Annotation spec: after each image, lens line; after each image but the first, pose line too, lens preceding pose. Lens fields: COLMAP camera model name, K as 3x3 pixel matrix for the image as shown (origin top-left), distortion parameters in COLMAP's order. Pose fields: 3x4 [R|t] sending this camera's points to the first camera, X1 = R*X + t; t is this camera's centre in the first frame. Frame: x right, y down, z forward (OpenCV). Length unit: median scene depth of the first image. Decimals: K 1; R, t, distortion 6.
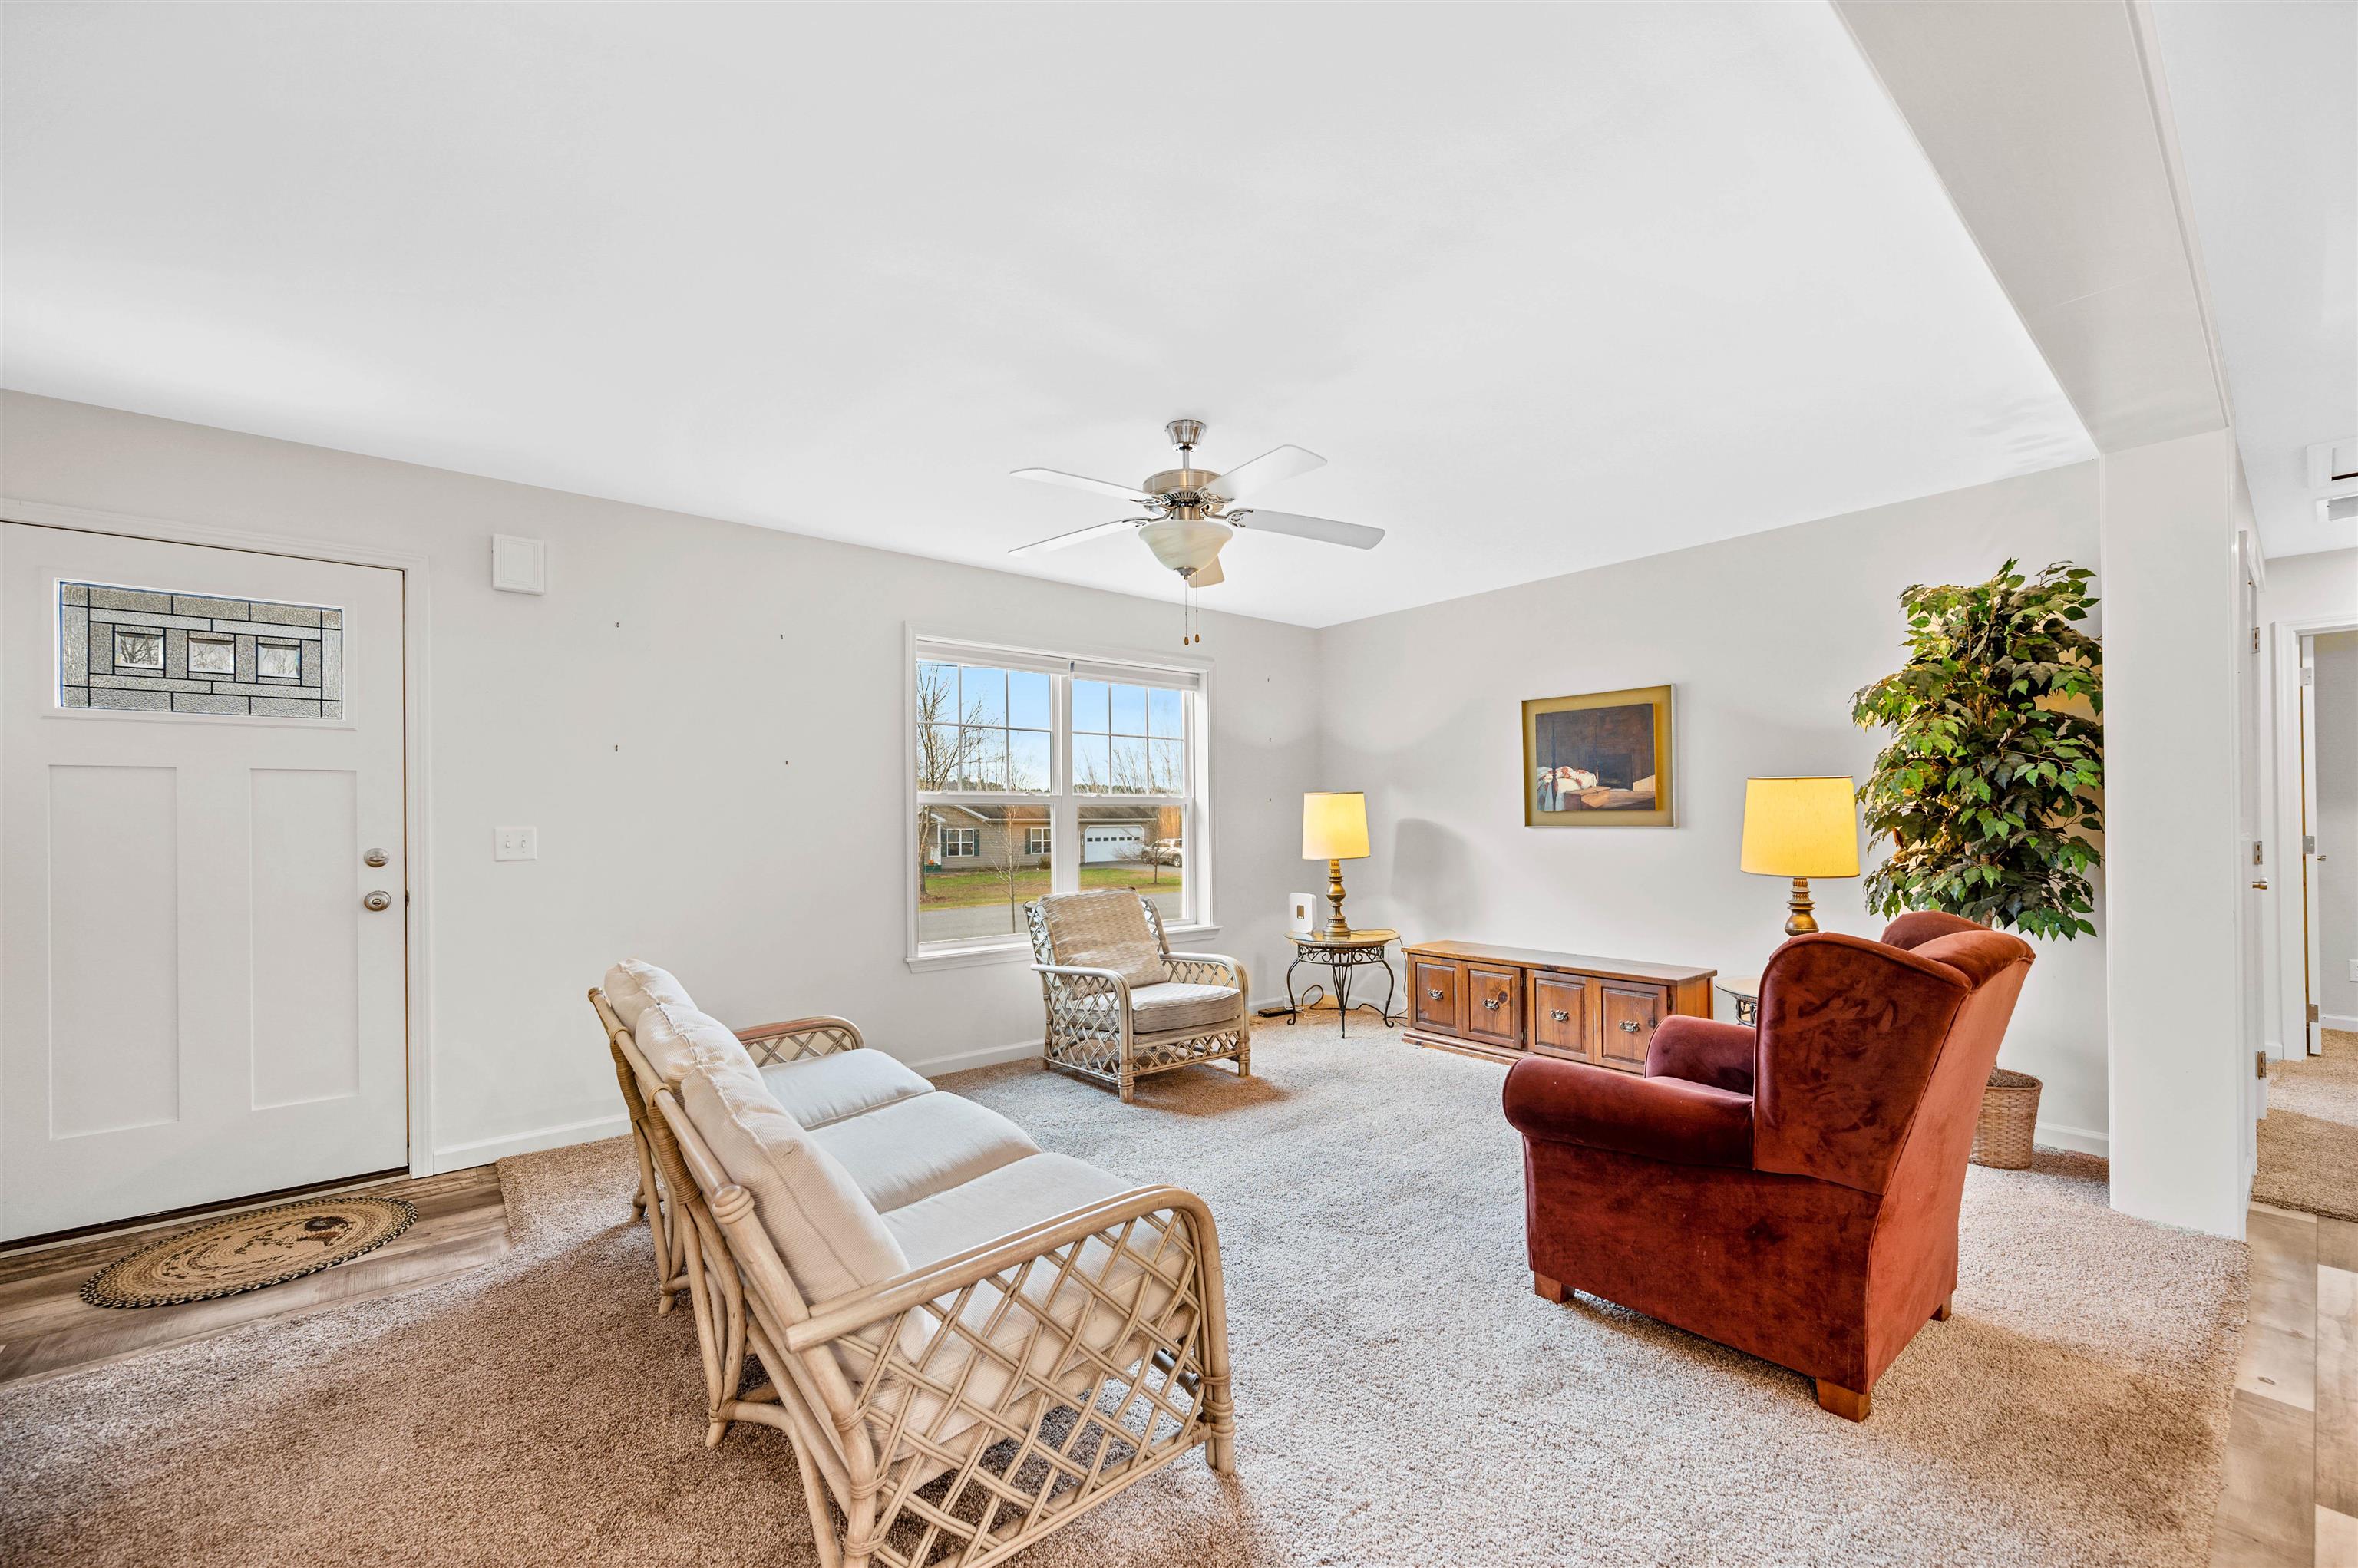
lens RADIAL K [[931.6, 0, 1179.2], [0, 931.6, 813.9], [0, 0, 1]] dist [-0.000073, 0.000226]
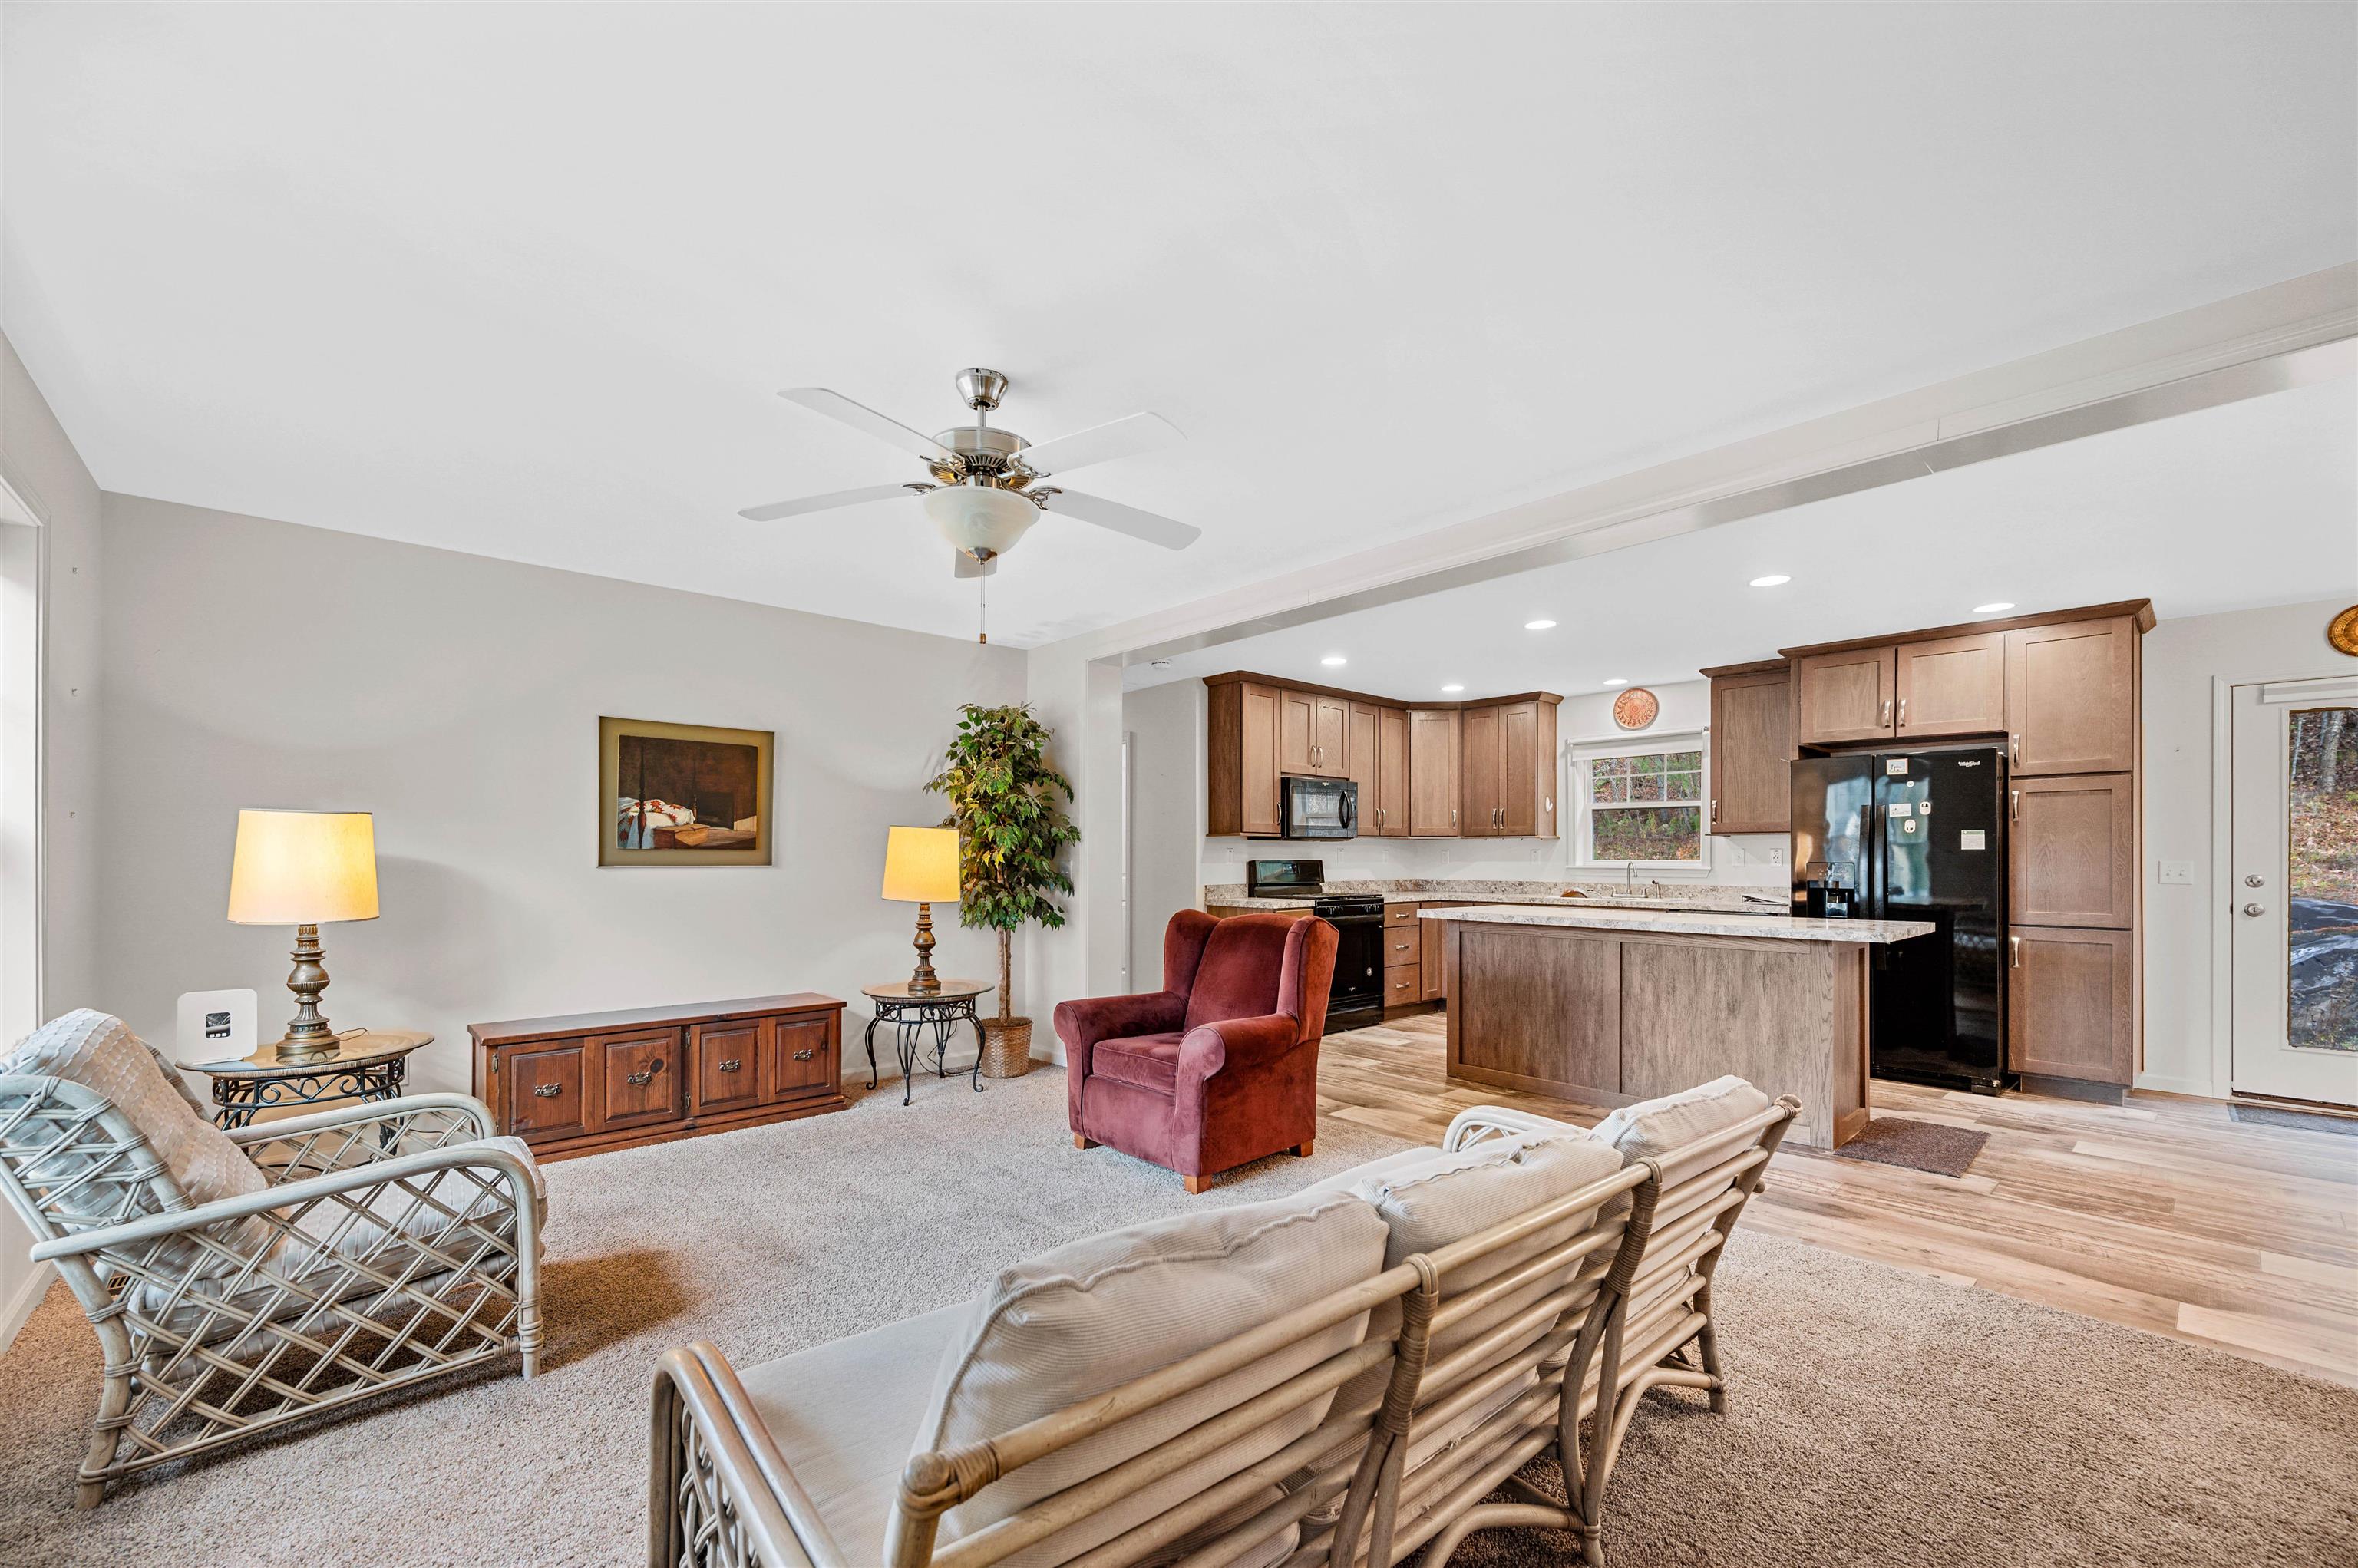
lens RADIAL K [[947.7, 0, 1174.9], [0, 947.7, 857.8], [0, 0, 1]] dist [-0.000021, 0.000438]
pose [[-0.044547, 0.005865, 0.998990, -0.775039], [-0.010269, 0.999927, -0.006328, 0.009045], [-0.998955, -0.010540, -0.044484, 0.804902]]
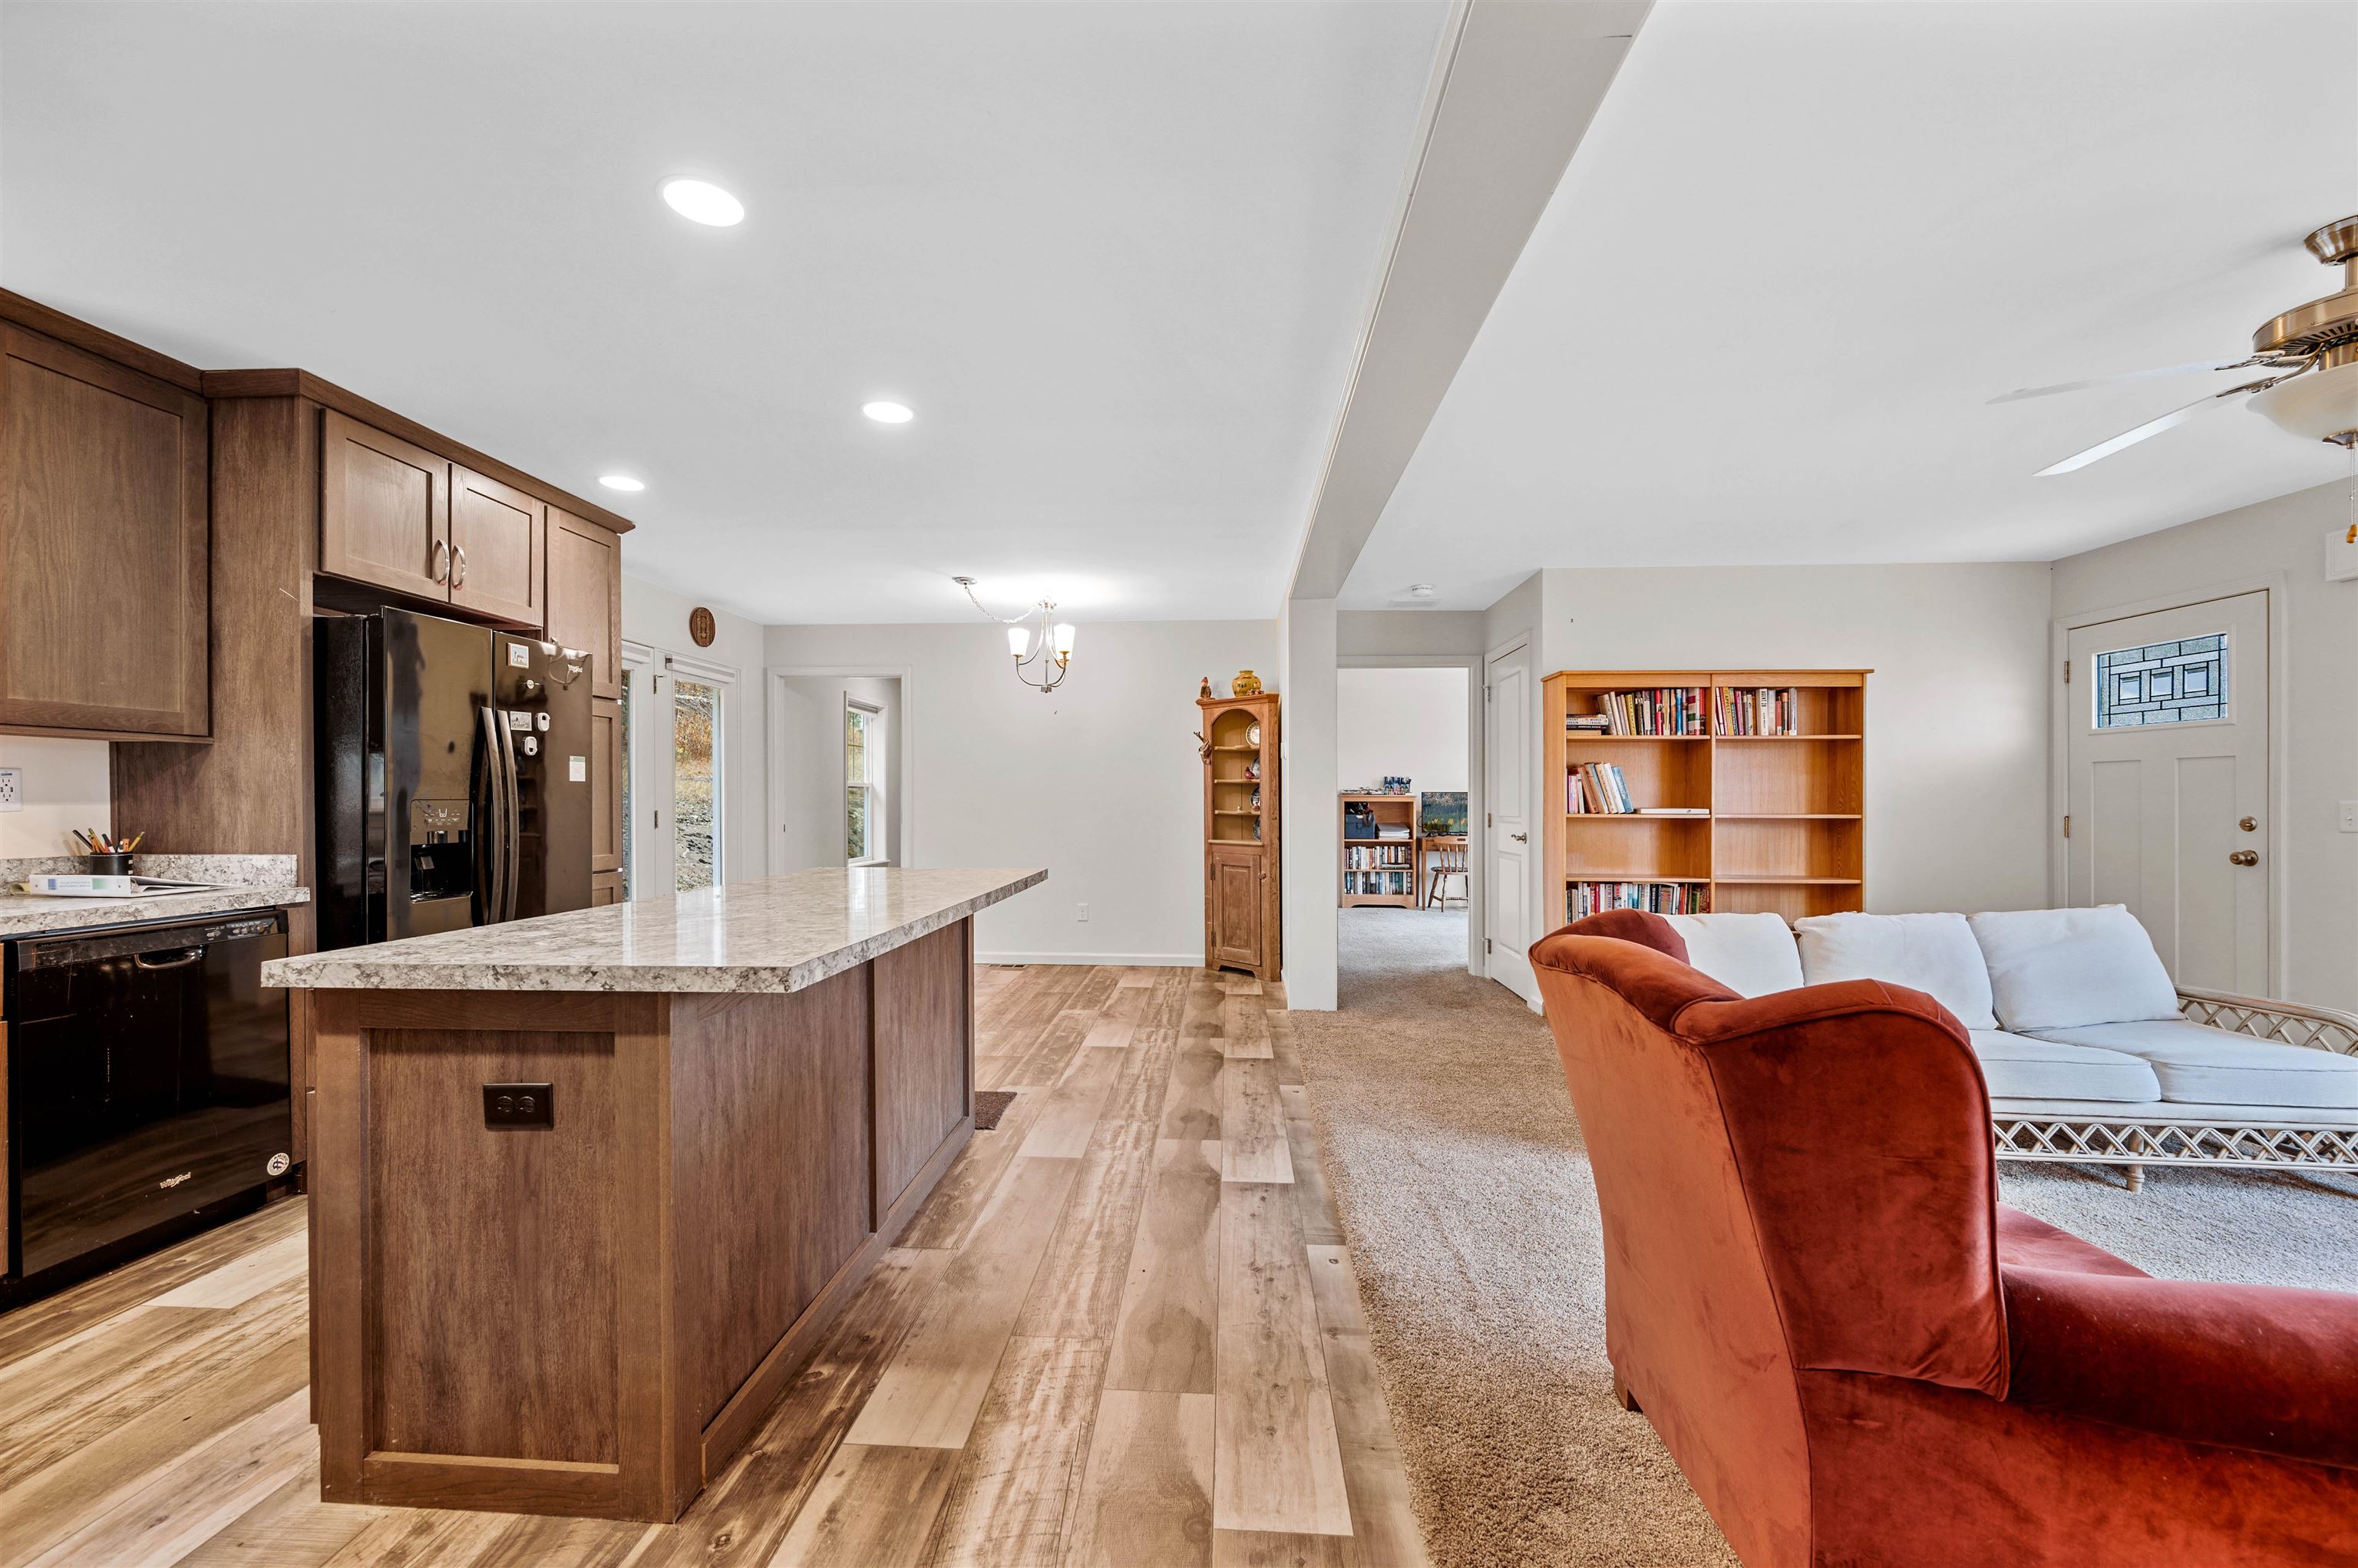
lens RADIAL K [[928.4, 0, 1166.6], [0, 928.4, 804.7], [0, 0, 1]] dist [-0.001624, 0.000468]
pose [[-0.683248, 0.010041, -0.730117, 1.032852], [0.008720, 0.999946, 0.005591, 0.001616], [0.730134, -0.002546, -0.683299, 0.768643]]
